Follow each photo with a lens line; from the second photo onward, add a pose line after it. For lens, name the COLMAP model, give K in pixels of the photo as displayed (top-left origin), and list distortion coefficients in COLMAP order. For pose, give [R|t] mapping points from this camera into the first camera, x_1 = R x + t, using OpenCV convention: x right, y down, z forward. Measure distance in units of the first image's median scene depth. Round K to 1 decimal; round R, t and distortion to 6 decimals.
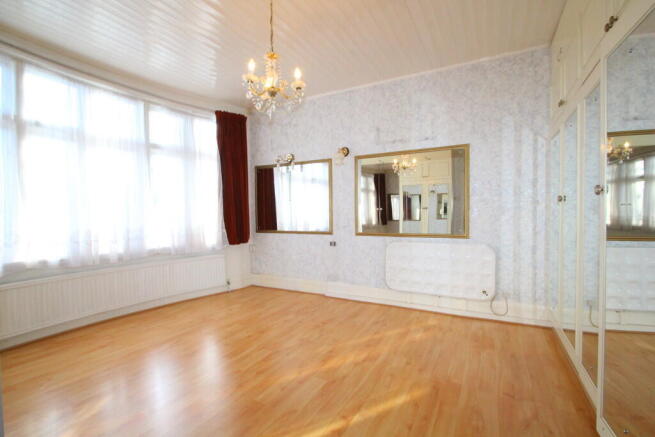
lens RADIAL K [[304.5, 0, 327.5], [0, 304.5, 218.5], [0, 0, 1]] dist [-0.001046, -0.000426]
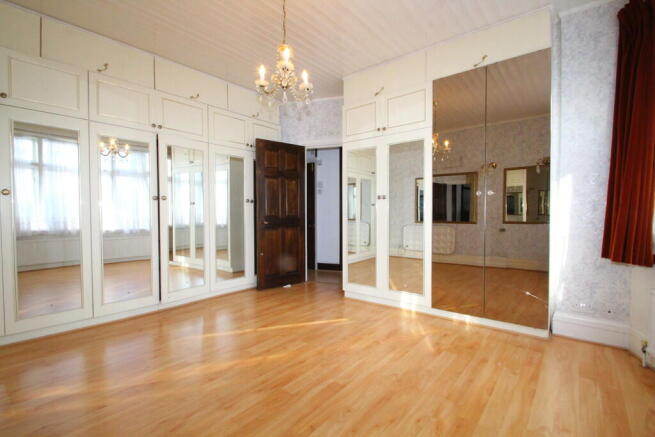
lens RADIAL K [[304.5, 0, 327.5], [0, 304.5, 218.5], [0, 0, 1]] dist [-0.001046, -0.000426]
pose [[-0.981343, 0.003774, 0.192226, -0.457326], [0.008367, 0.999699, 0.023085, 0.009314], [-0.192081, 0.024262, -0.981079, 1.790603]]
